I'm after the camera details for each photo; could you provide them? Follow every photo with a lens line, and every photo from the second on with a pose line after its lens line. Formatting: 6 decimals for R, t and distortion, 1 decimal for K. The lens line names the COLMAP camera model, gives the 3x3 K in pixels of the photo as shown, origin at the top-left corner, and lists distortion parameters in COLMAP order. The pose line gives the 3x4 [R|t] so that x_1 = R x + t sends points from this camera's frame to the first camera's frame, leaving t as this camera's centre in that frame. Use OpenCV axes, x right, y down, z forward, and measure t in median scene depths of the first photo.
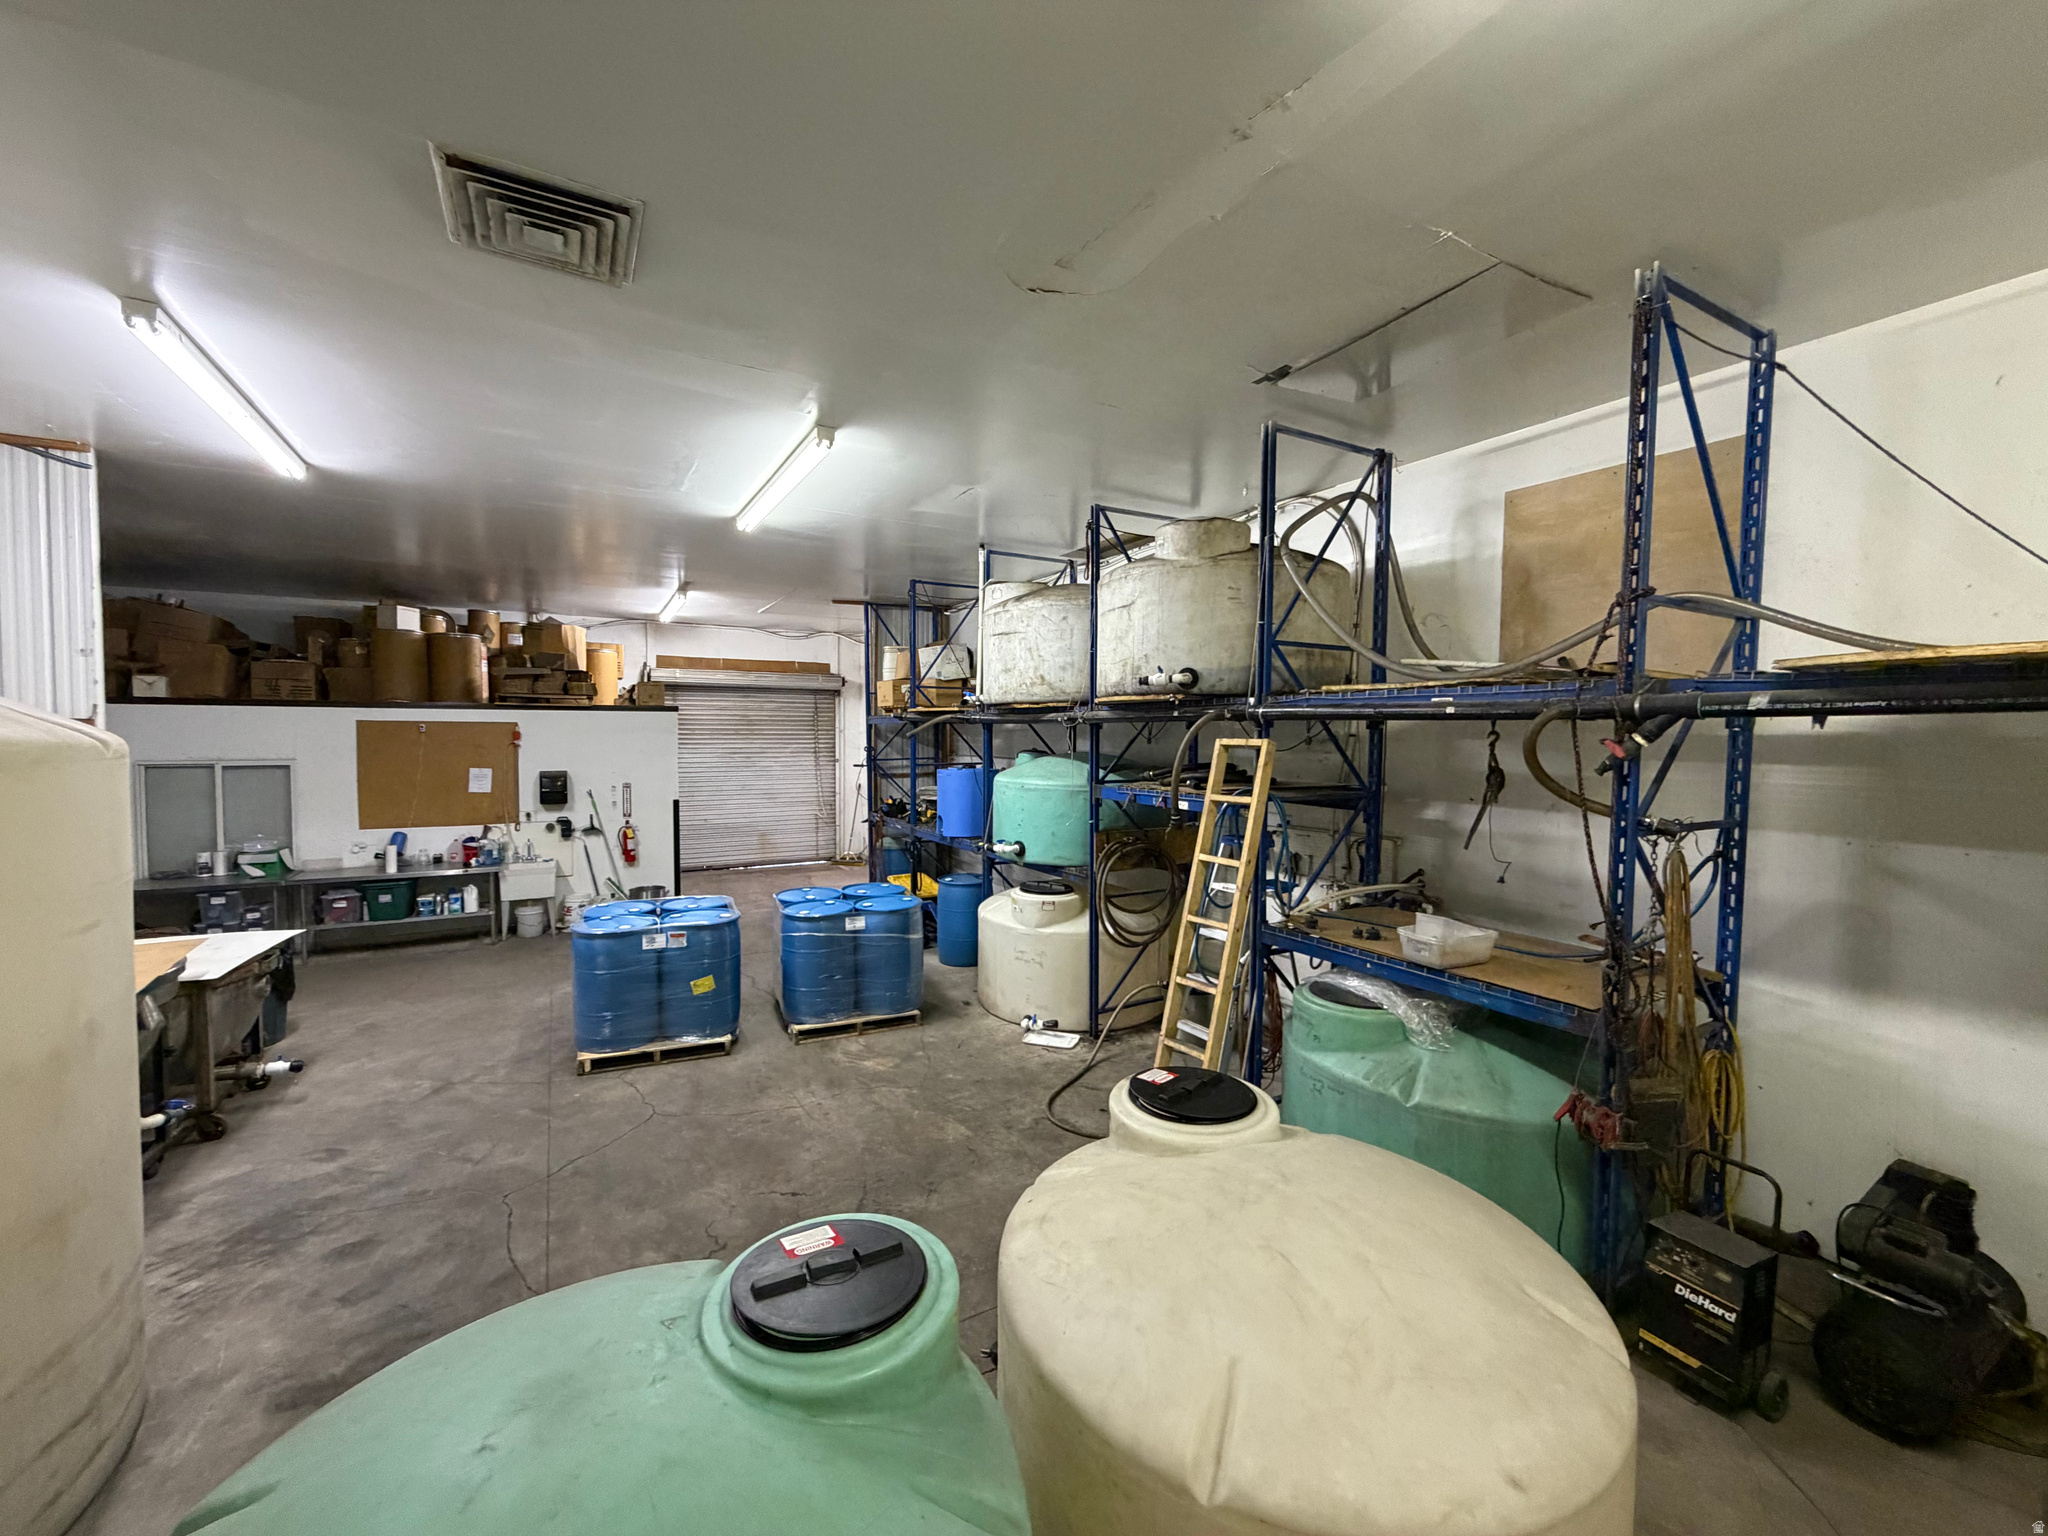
lens RADIAL K [[820.0, 0, 1024.0], [0, 820.0, 768.0], [0, 0, 1]] dist [-0.001294, 0.000448]
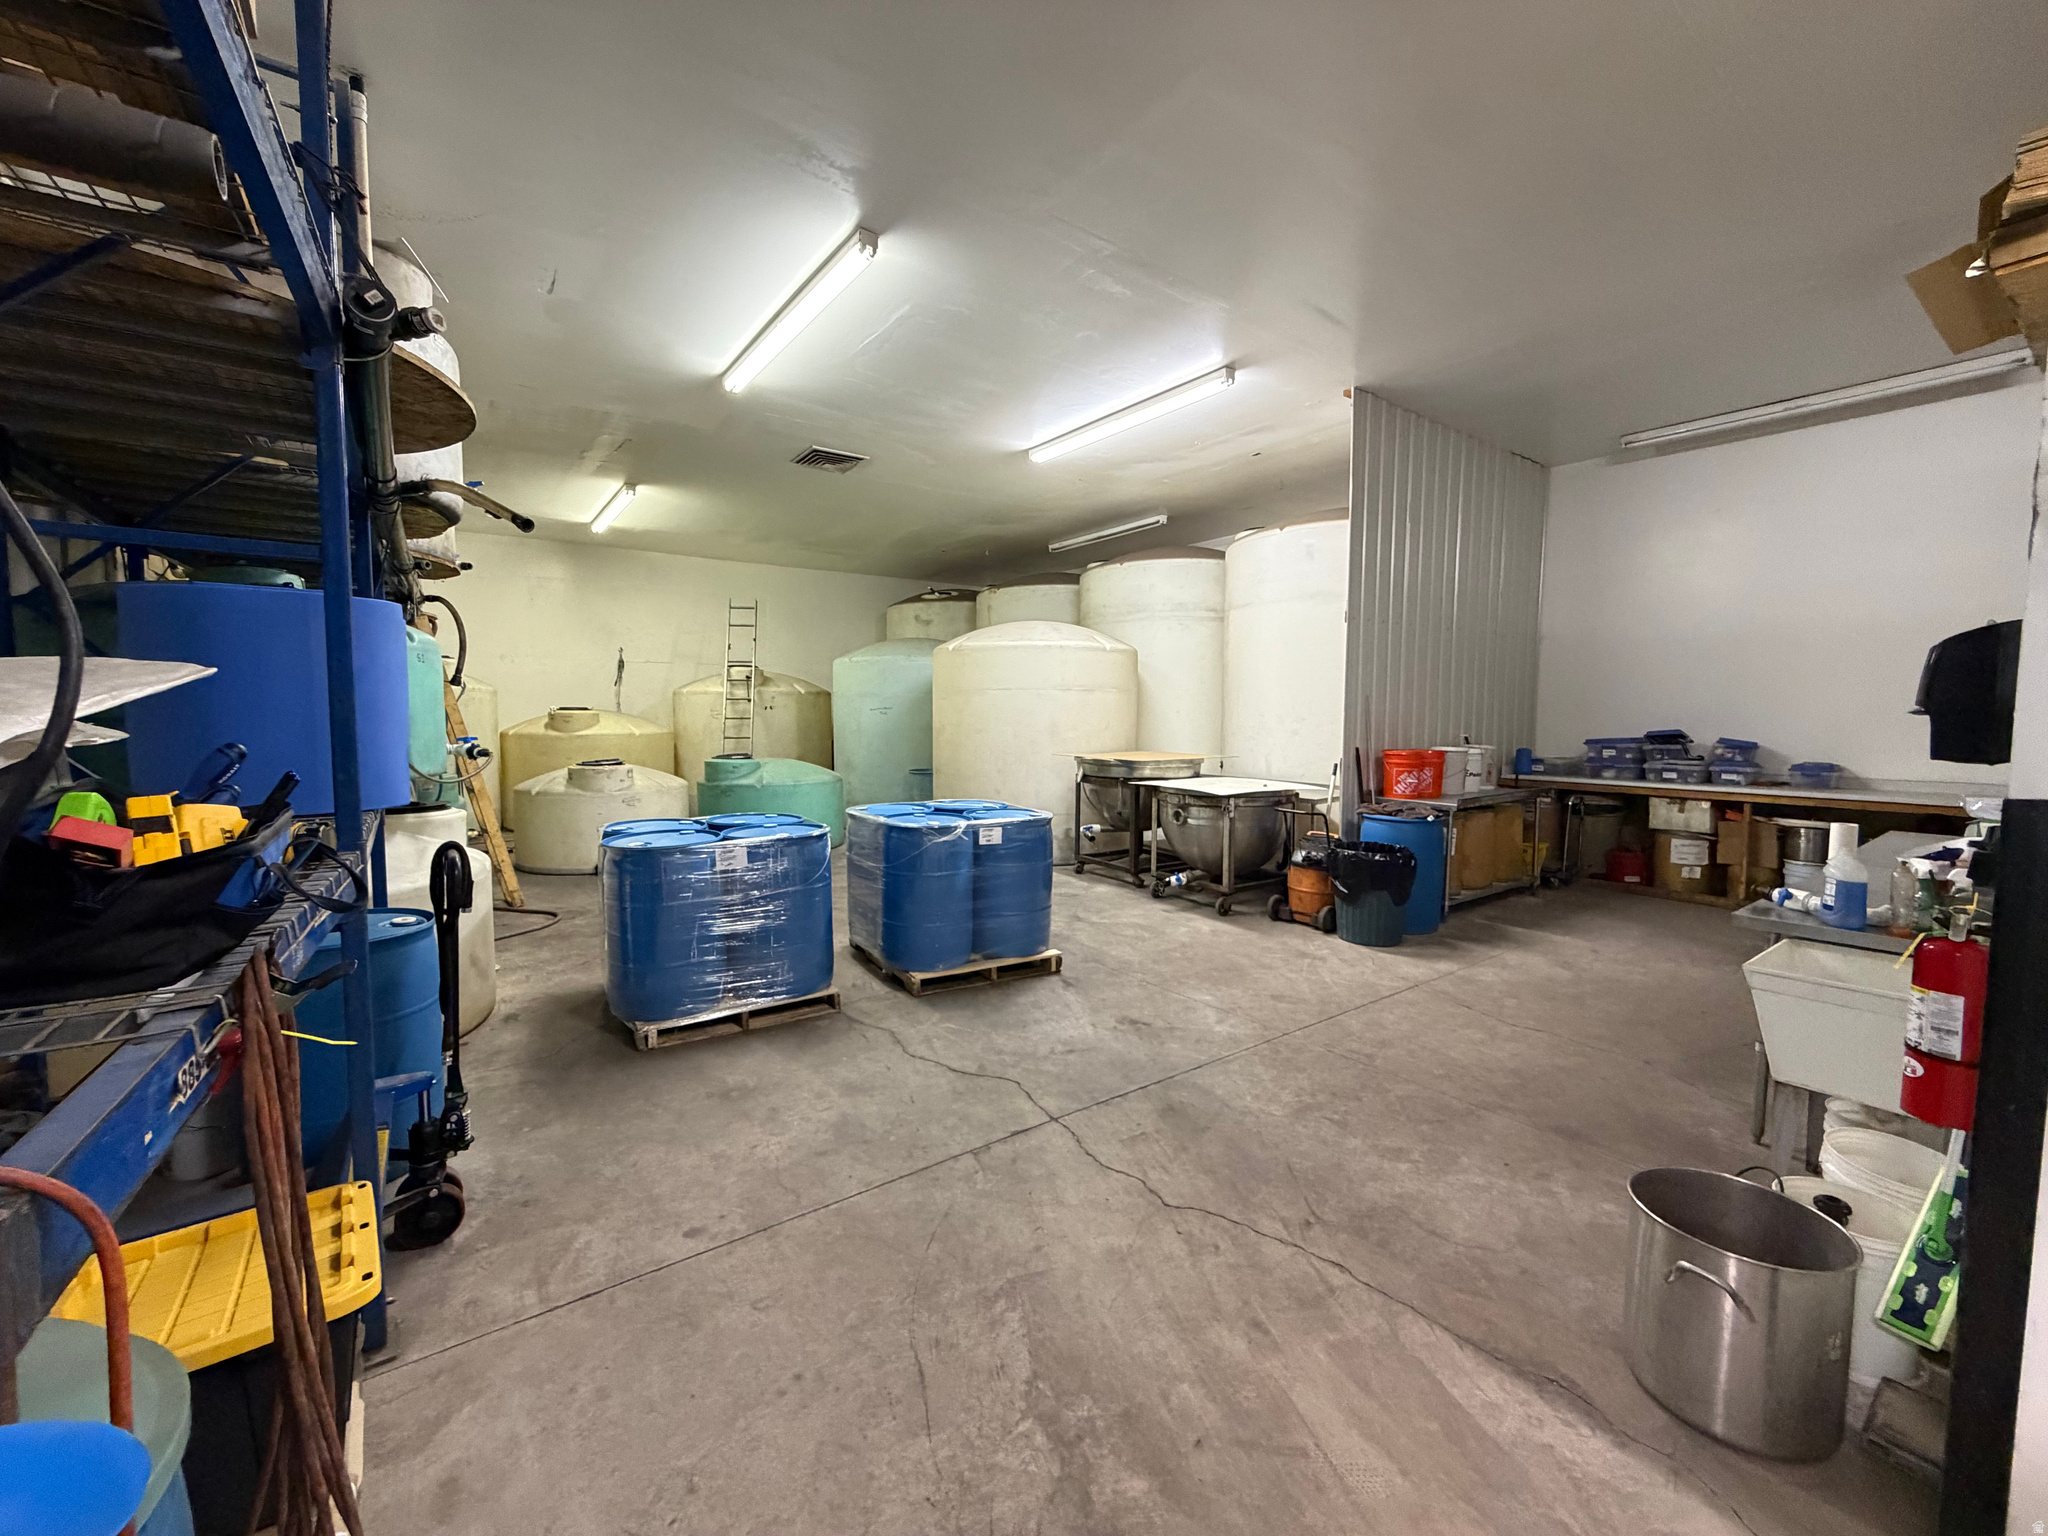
lens RADIAL K [[820.0, 0, 1024.0], [0, 820.0, 768.0], [0, 0, 1]] dist [-0.001294, 0.000448]
pose [[-0.992556, -0.001028, -0.121788, -0.280826], [-0.014624, 0.993736, 0.110789, 0.024397], [0.120911, 0.111745, -0.986354, 1.229875]]
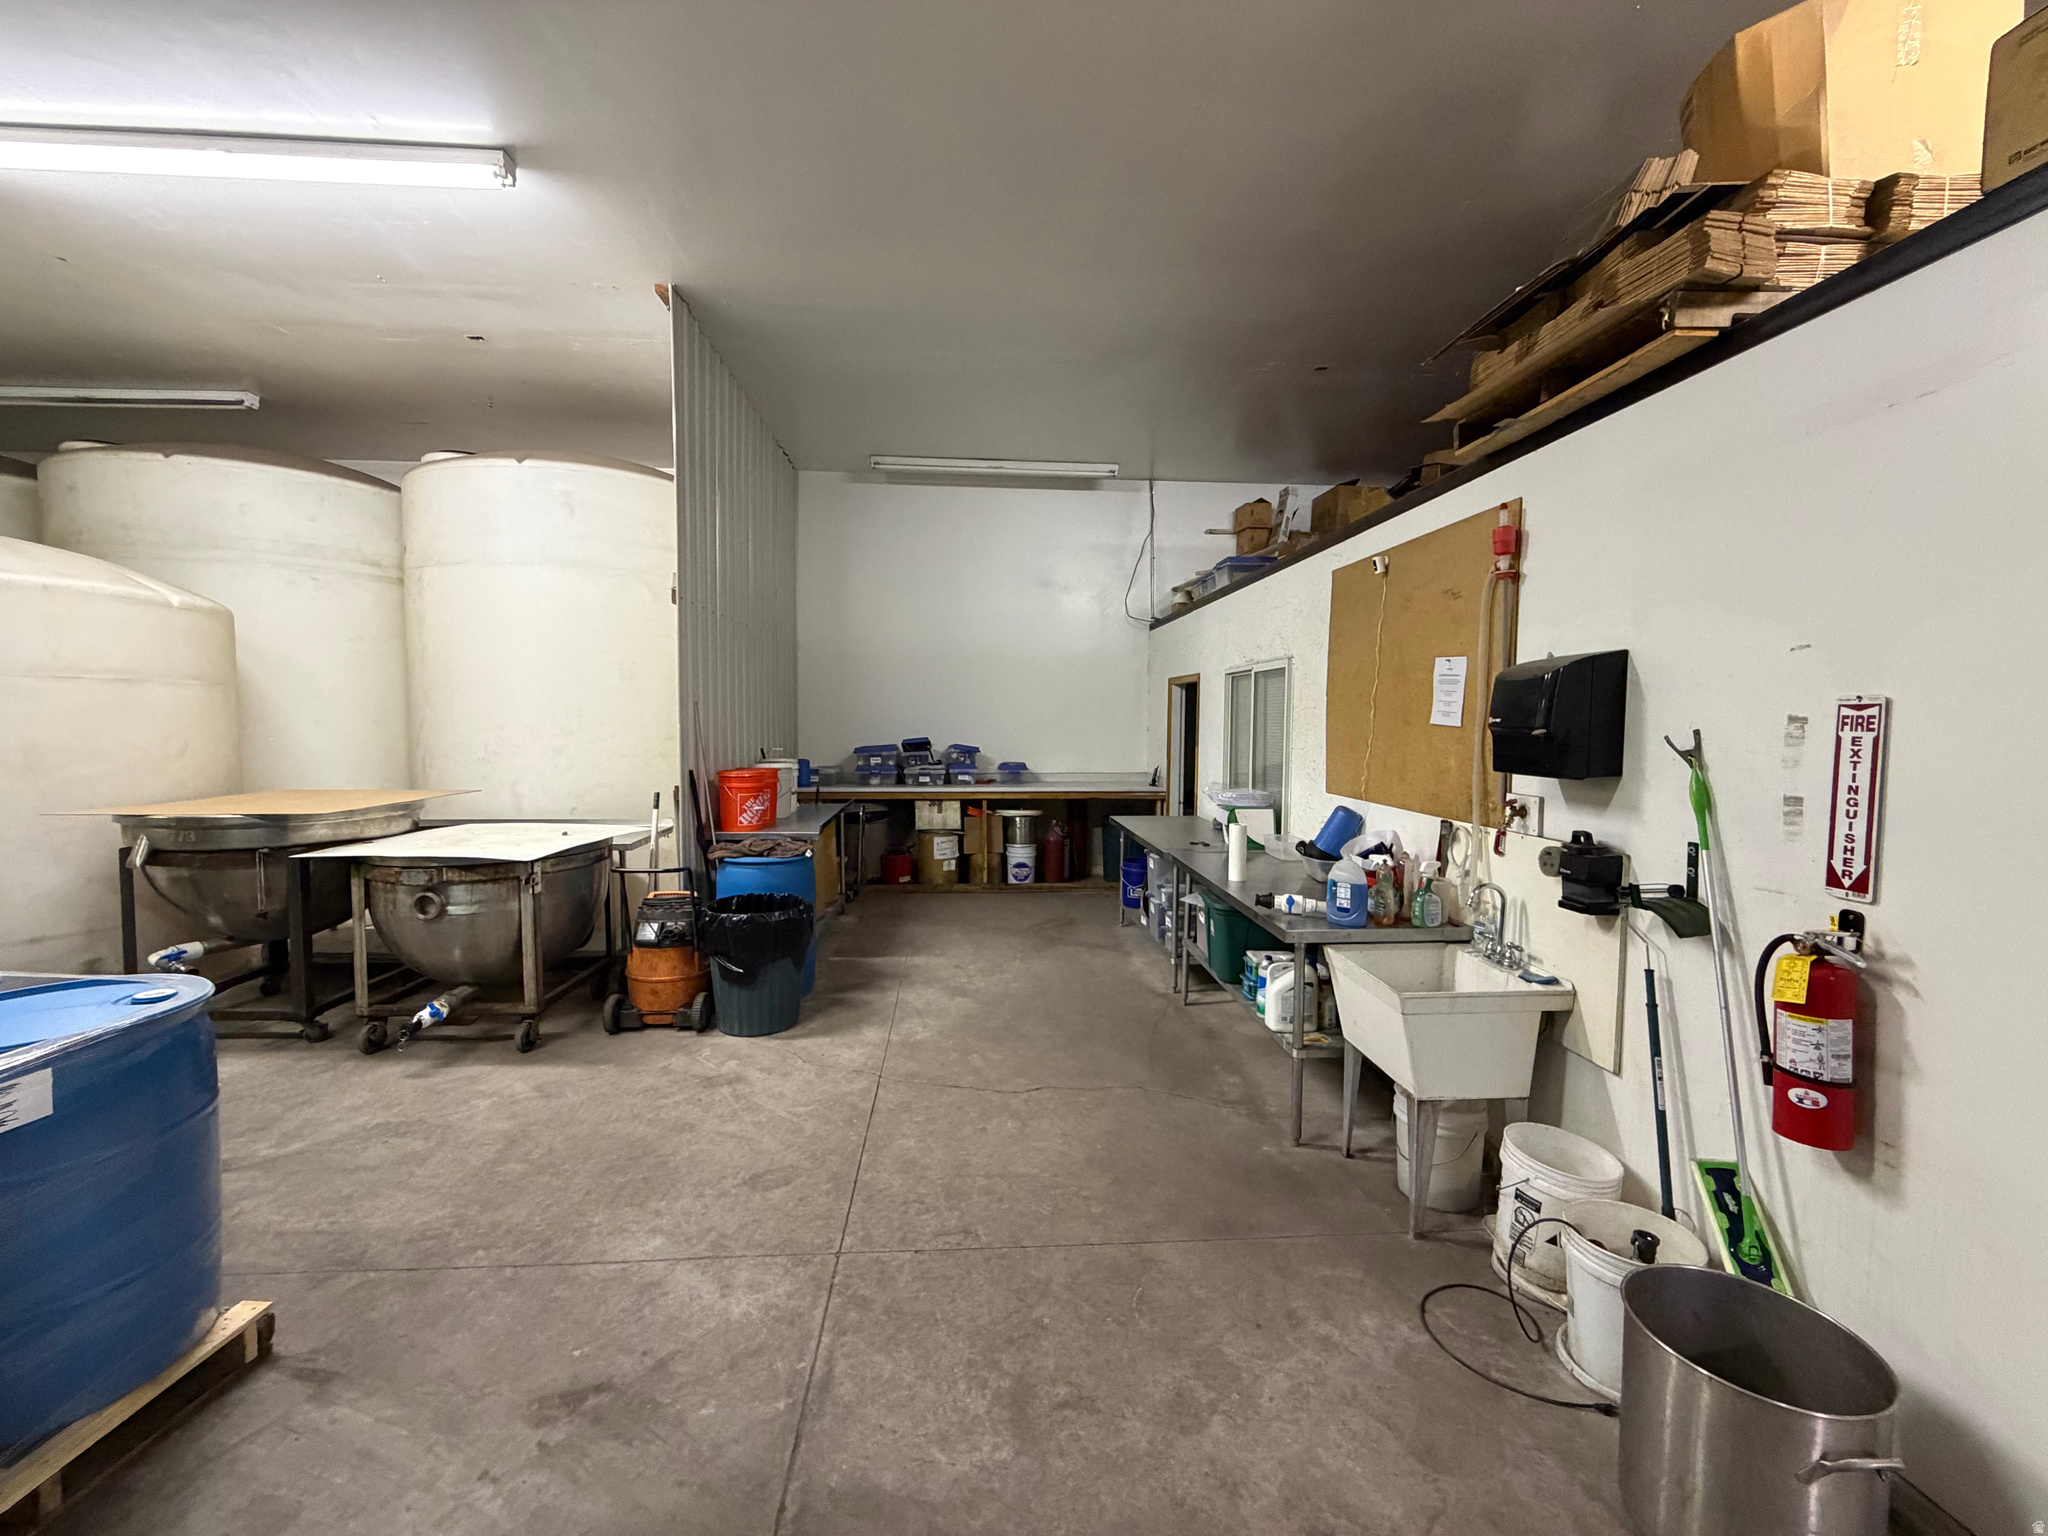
lens RADIAL K [[820.0, 0, 1024.0], [0, 820.0, 768.0], [0, 0, 1]] dist [-0.001294, 0.000448]
pose [[-0.436590, 0.045010, -0.898534, -0.264902], [-0.046024, 0.996323, 0.072271, 0.030695], [0.898483, 0.072906, -0.432913, 0.989855]]
